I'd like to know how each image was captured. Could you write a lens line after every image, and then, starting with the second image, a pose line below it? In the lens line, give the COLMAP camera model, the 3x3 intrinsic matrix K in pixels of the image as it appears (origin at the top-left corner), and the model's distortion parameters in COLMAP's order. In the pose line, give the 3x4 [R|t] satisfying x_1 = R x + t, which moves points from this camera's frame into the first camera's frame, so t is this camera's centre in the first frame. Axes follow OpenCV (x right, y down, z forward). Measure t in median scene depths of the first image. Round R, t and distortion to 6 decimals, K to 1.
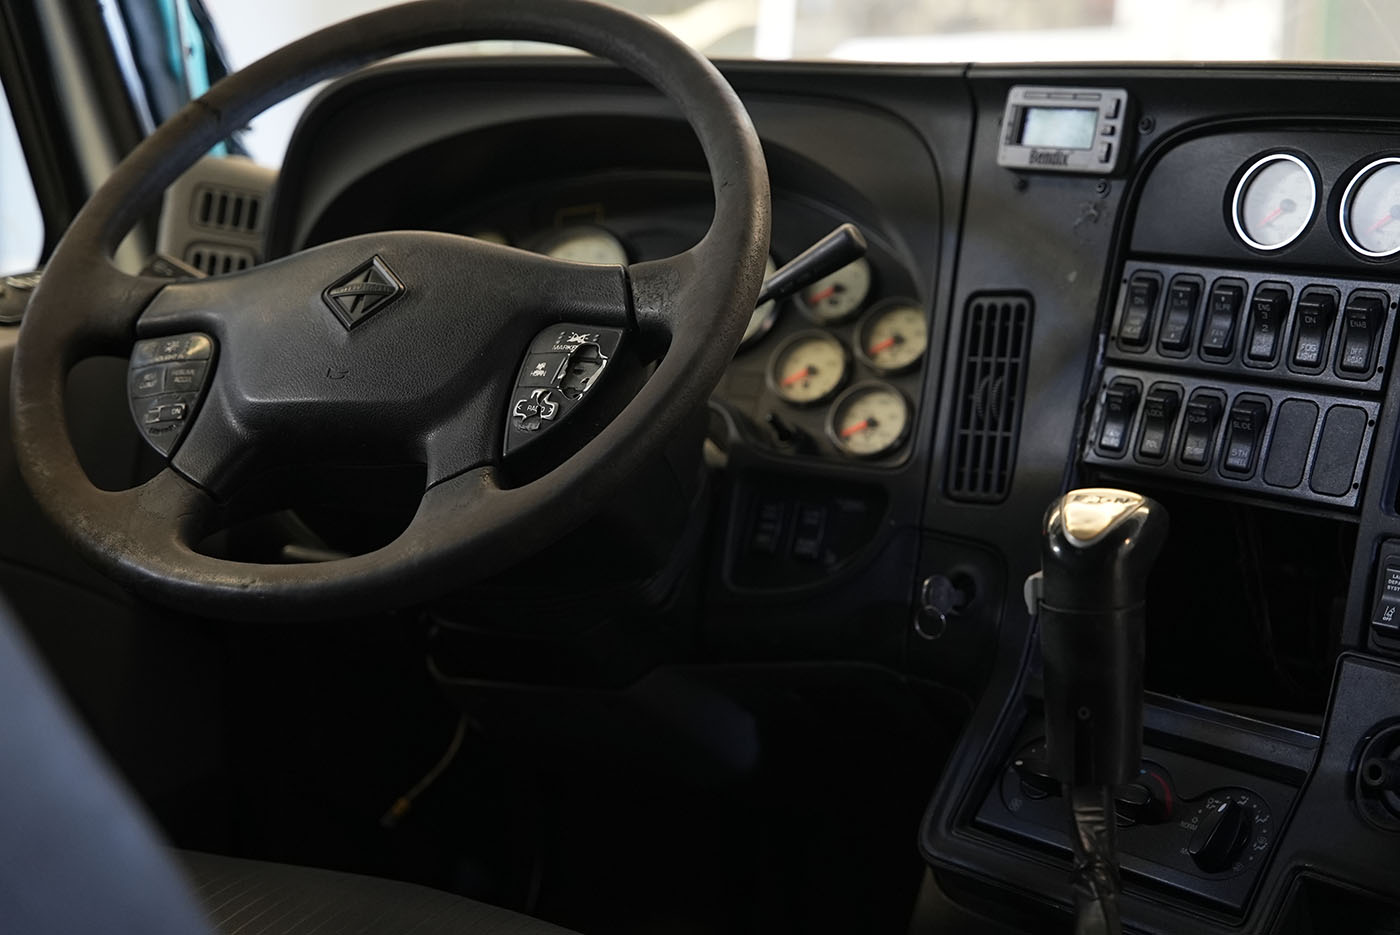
lens RADIAL K [[2367.9, 0, 700.0], [0, 2367.9, 467.5], [0, 0, 1]] dist [0.420481, -1.368746]
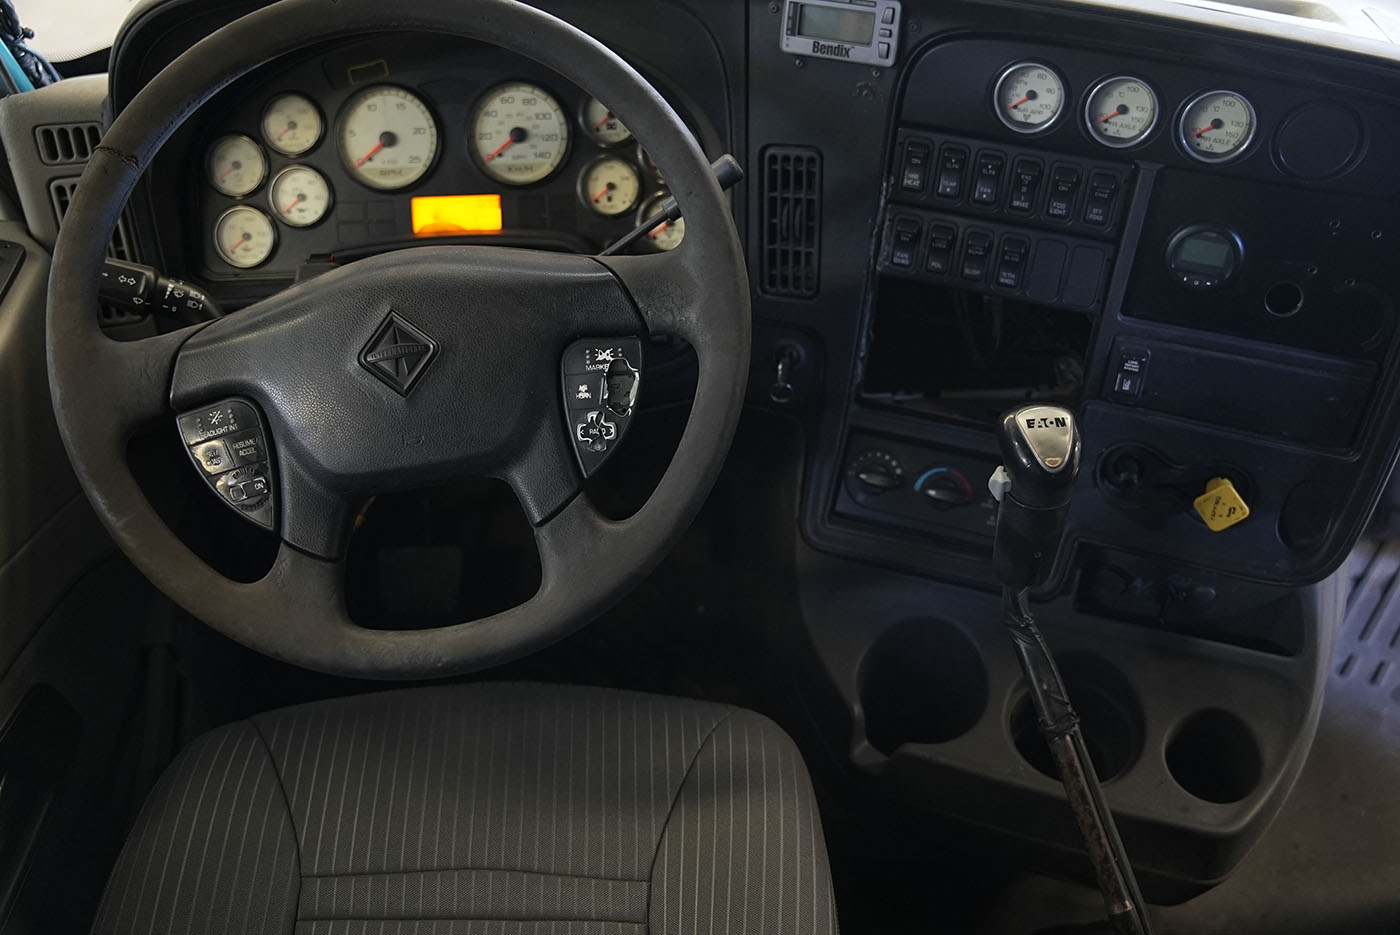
lens RADIAL K [[1182.4, 0, 700.0], [0, 1182.4, 467.5], [0, 0, 1]] dist [-0.063246, 0.006081]
pose [[0.873493, -0.338826, 0.349581, -0.224421], [0.097110, 0.824900, 0.556874, -0.317296], [-0.477053, -0.452478, 0.753448, 0.481692]]
